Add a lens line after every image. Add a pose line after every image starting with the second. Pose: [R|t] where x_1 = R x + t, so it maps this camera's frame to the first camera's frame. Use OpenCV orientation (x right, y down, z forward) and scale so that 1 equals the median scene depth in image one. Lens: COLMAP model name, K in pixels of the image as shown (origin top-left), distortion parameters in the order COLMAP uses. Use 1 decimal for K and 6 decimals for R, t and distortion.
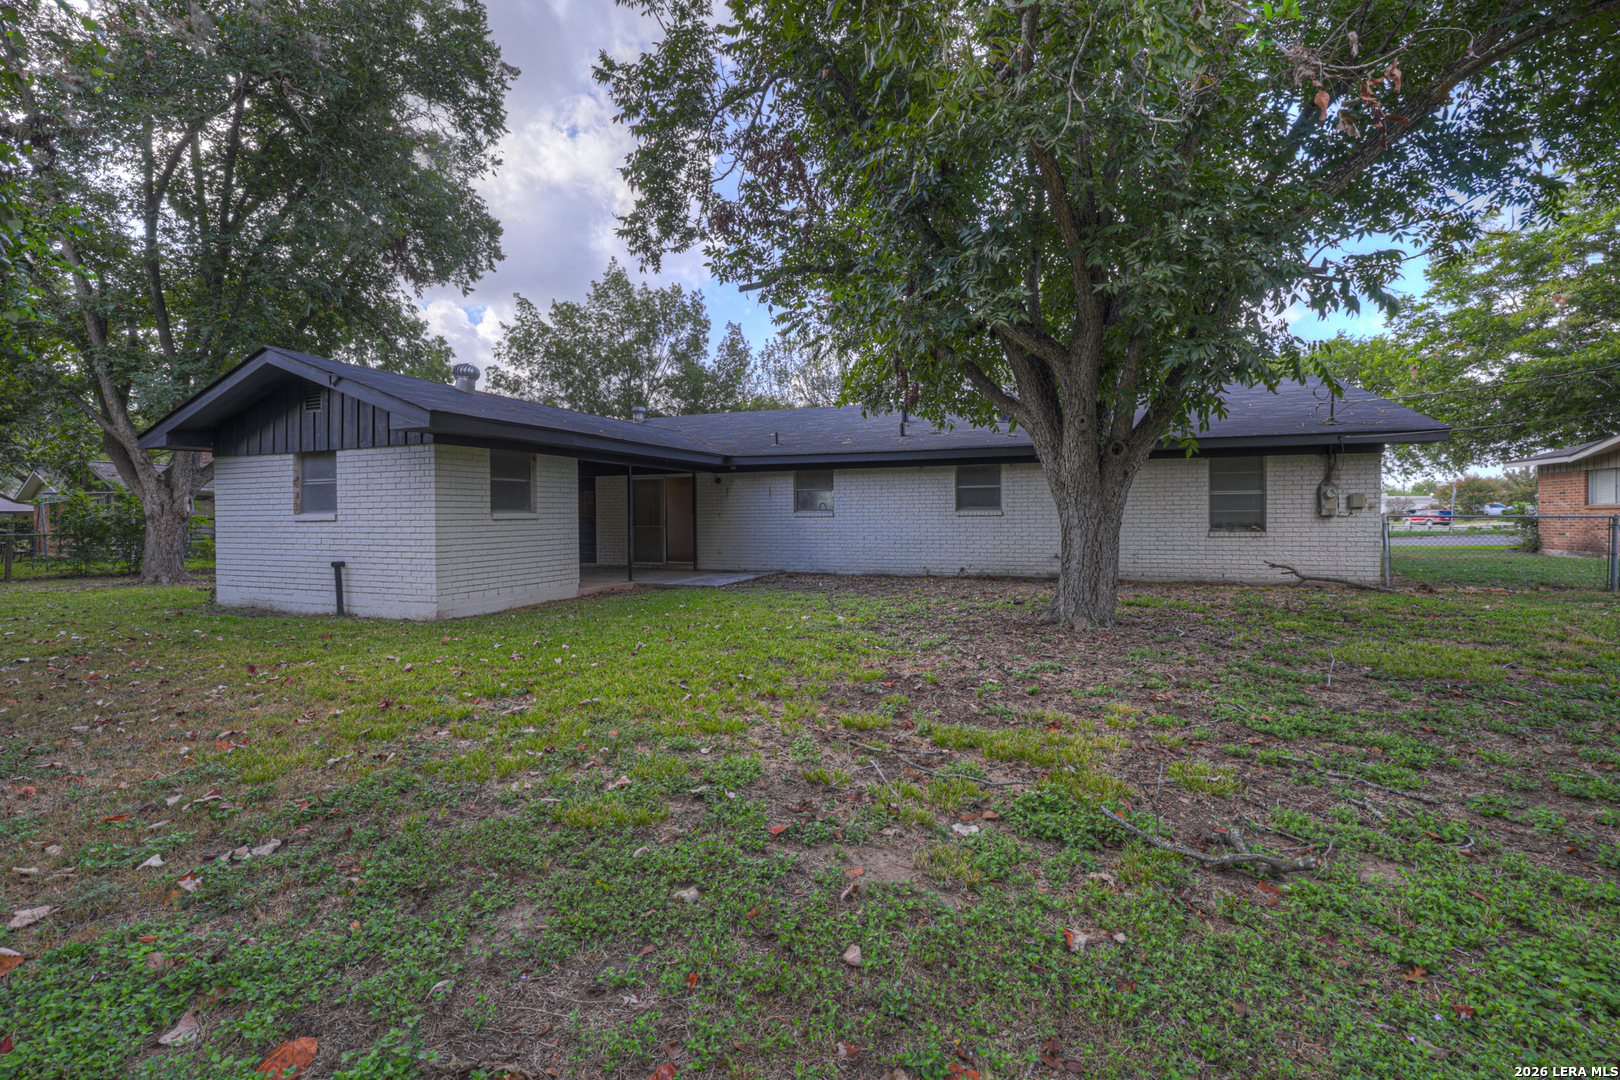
lens RADIAL K [[685.8, 0, 779.8], [0, 685.8, 525.3], [0, 0, 1]] dist [-0.053386, 0.025328]
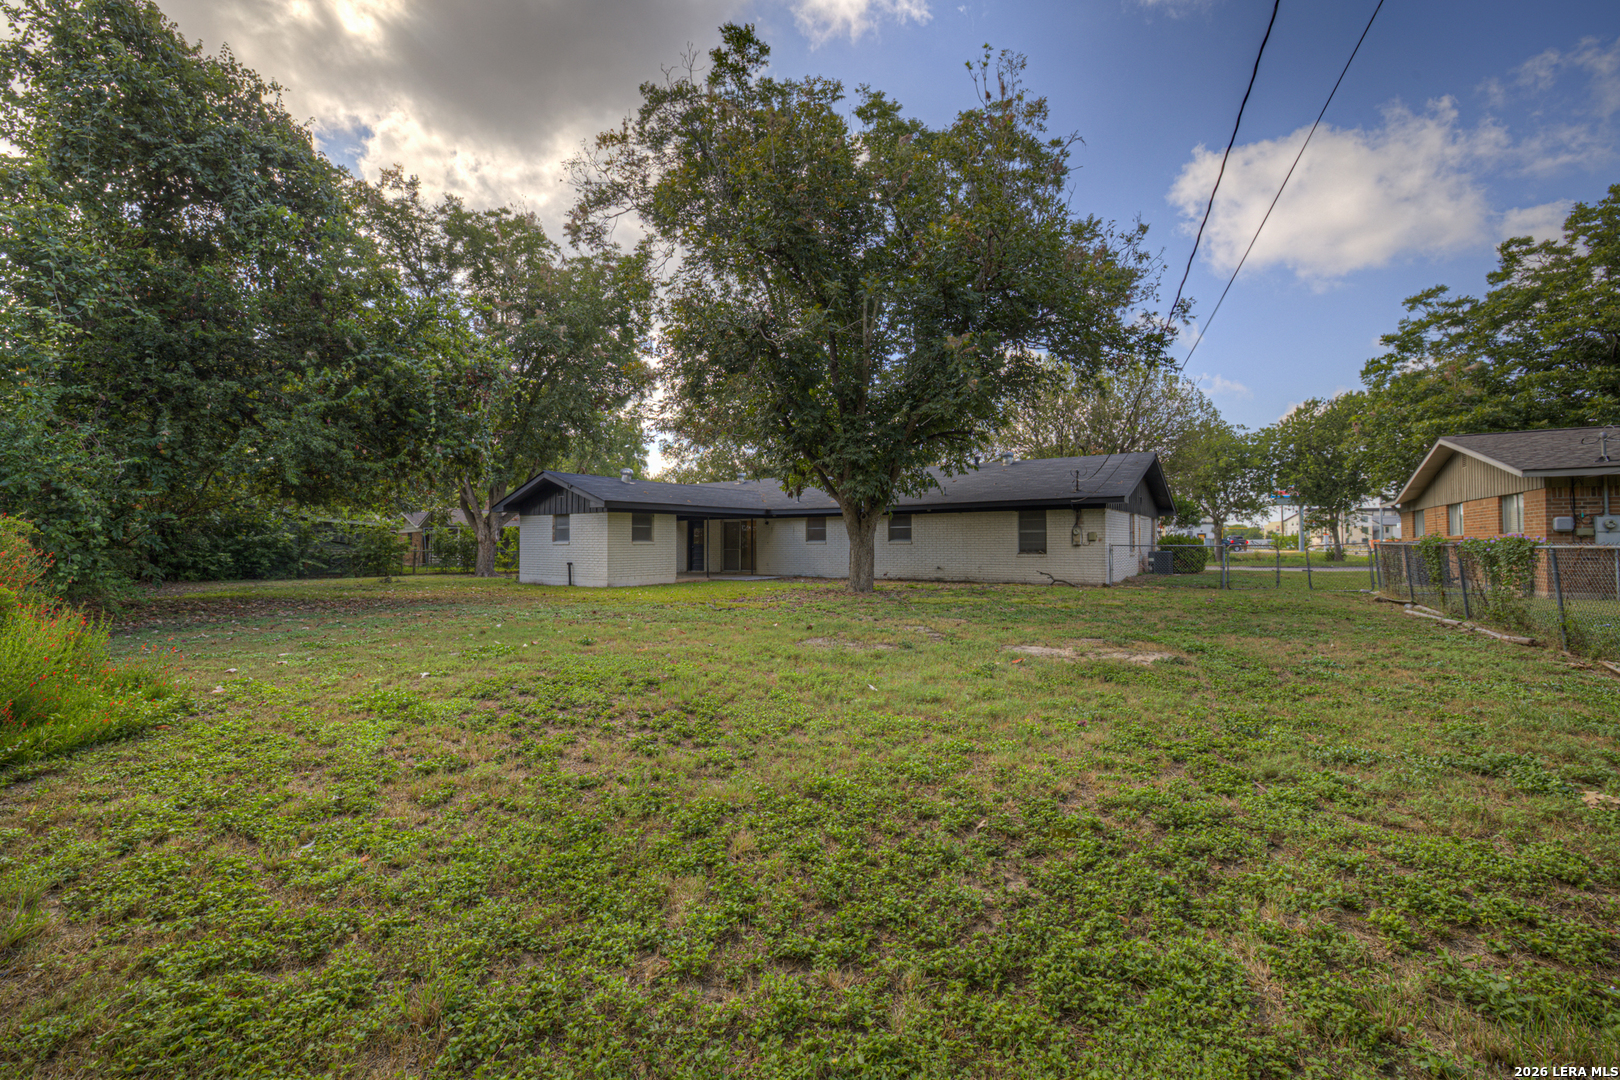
lens RADIAL K [[695.2, 0, 802.9], [0, 695.2, 528.8], [0, 0, 1]] dist [-0.001766, 0.000478]
pose [[0.967929, -0.000462, -0.251225, 0.594820], [-0.008028, 0.999431, -0.032769, 0.008682], [0.251097, 0.033735, 0.967374, -0.920135]]
